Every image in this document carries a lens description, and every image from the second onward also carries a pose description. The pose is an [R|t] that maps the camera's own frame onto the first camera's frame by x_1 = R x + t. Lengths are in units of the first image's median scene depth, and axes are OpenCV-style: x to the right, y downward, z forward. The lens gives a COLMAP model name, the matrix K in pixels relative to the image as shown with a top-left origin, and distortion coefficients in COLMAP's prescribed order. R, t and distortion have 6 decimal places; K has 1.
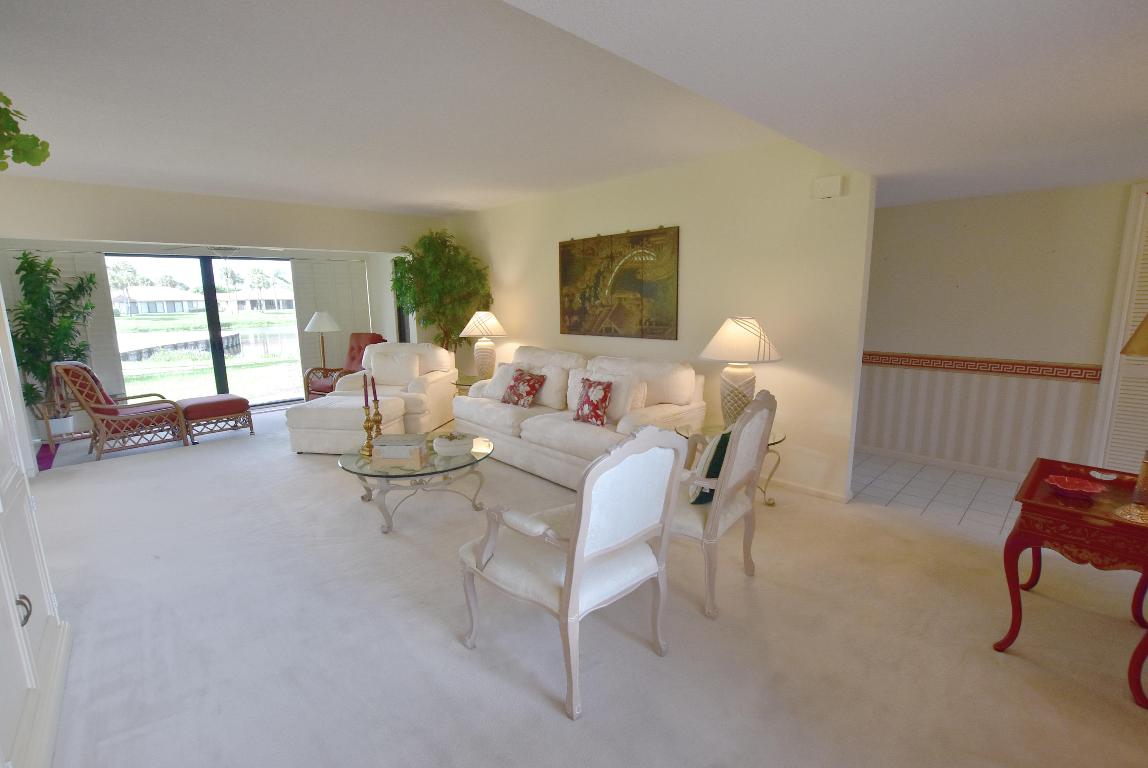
lens RADIAL K [[511.9, 0, 594.4], [0, 511.9, 386.5], [0, 0, 1]] dist [-0.024591, 0.002835]
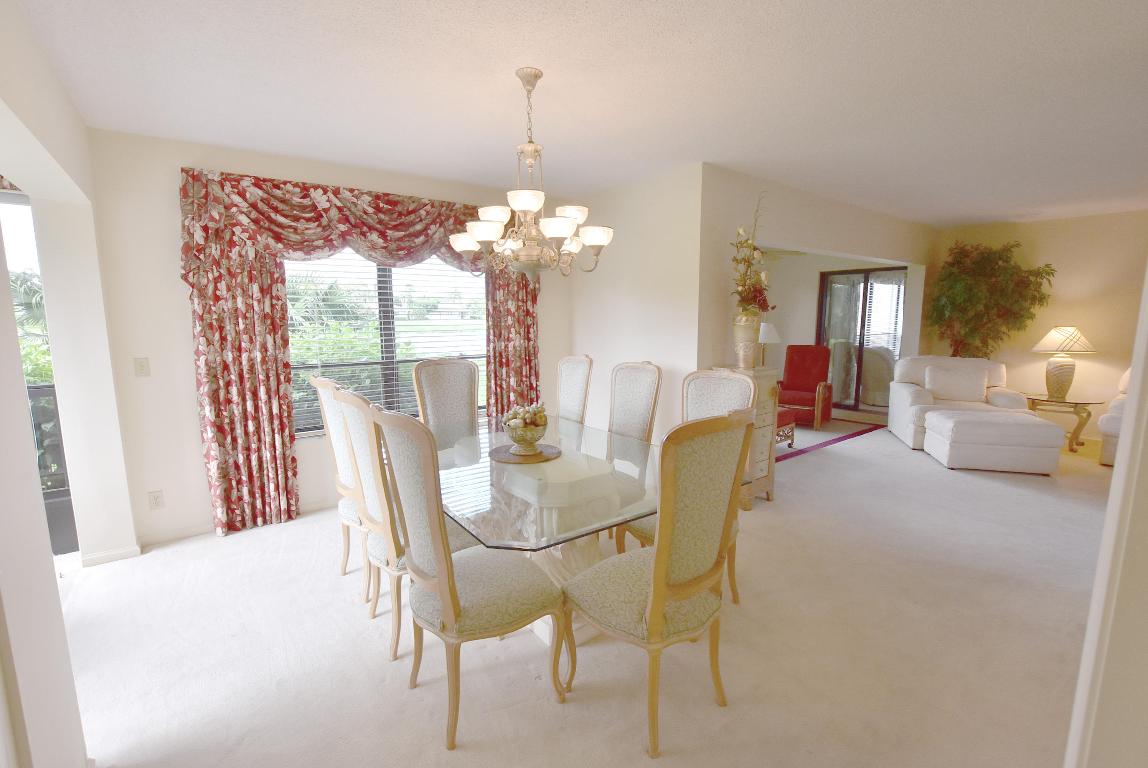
lens RADIAL K [[511.9, 0, 572.1], [0, 511.9, 385.2], [0, 0, 1]] dist [-0.024591, 0.002835]
pose [[0.993404, 0.027653, -0.111278, -1.026664], [-0.030631, 0.999214, -0.025142, 0.015642], [0.110495, 0.028385, 0.993471, -0.026814]]
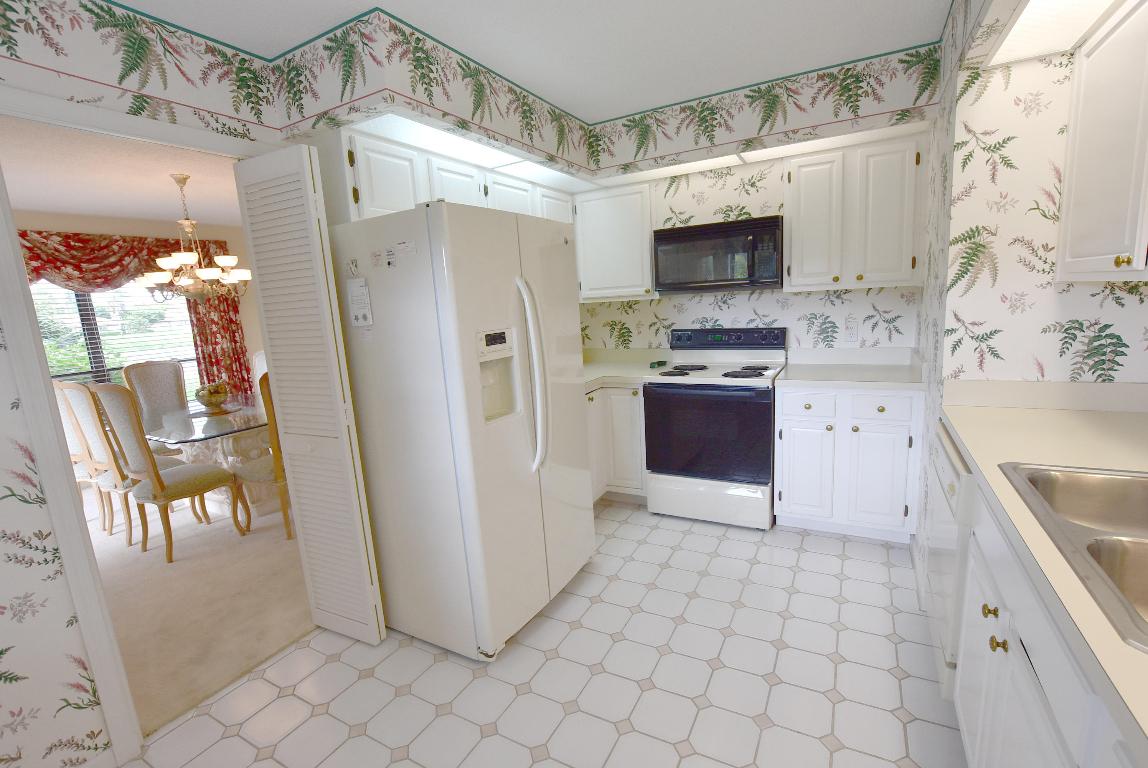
lens RADIAL K [[511.9, 0, 571.3], [0, 511.9, 383.4], [0, 0, 1]] dist [-0.024591, 0.002835]
pose [[0.952558, -0.095597, 0.288954, -0.850737], [0.098804, 0.995101, 0.003502, 0.069294], [-0.287873, 0.025214, 0.957337, -0.383269]]
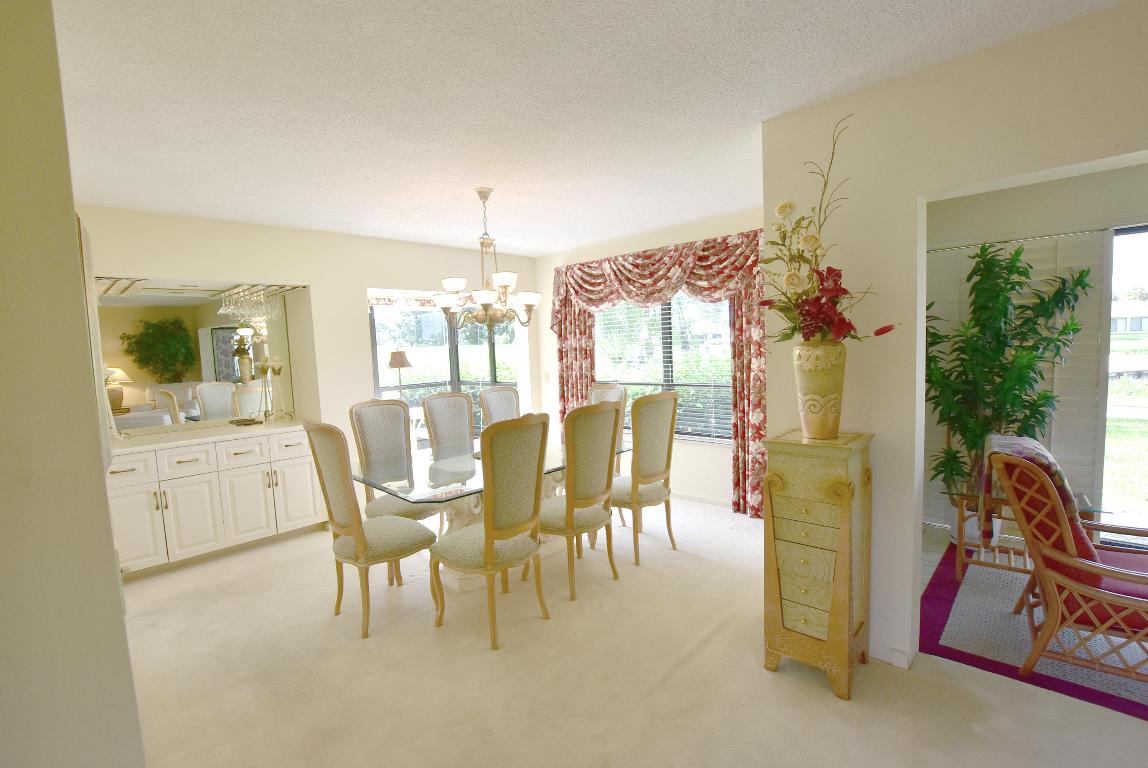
lens RADIAL K [[511.9, 0, 574.1], [0, 511.9, 384.1], [0, 0, 1]] dist [-0.024591, 0.002835]
pose [[0.040450, 0.087062, -0.995381, -0.501313], [-0.128213, 0.988413, 0.081242, -0.078806], [0.990921, 0.124335, 0.051144, 0.461397]]
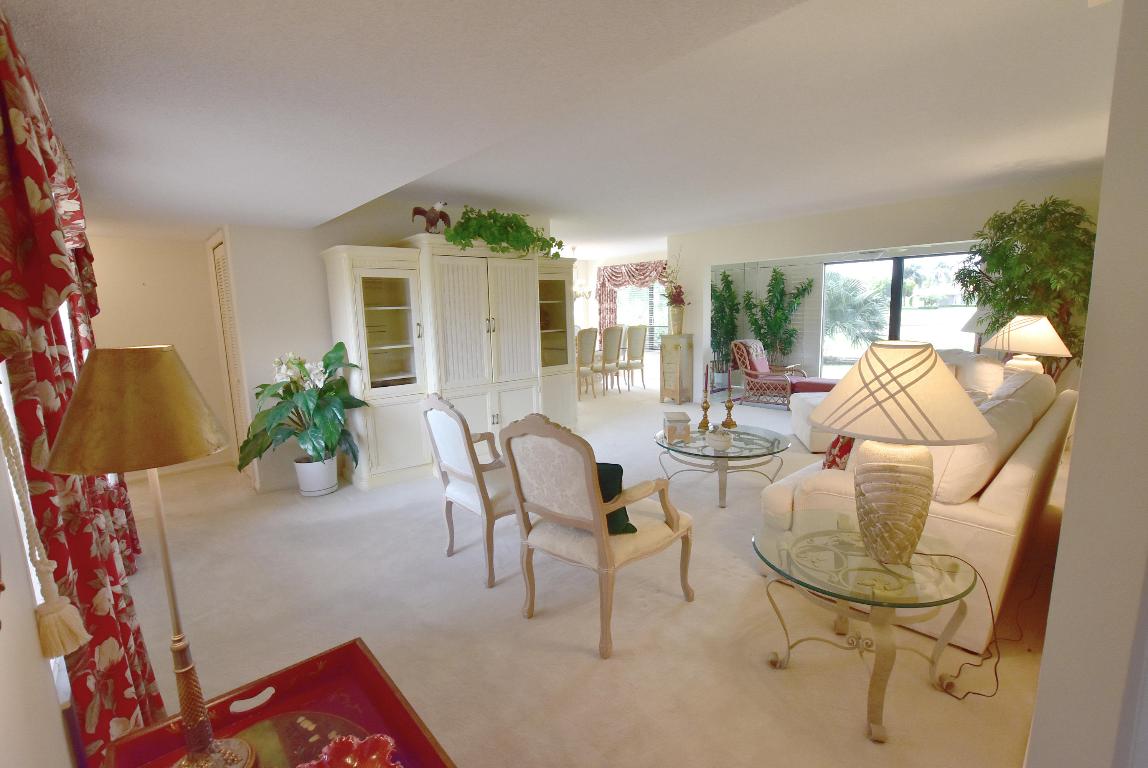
lens RADIAL K [[511.9, 0, 581.1], [0, 511.9, 385.6], [0, 0, 1]] dist [-0.024591, 0.002835]
pose [[-0.012272, 0.162473, -0.986637, 0.471711], [-0.140860, 0.976591, 0.162570, -0.082737], [0.989954, 0.140972, 0.010901, 0.427092]]
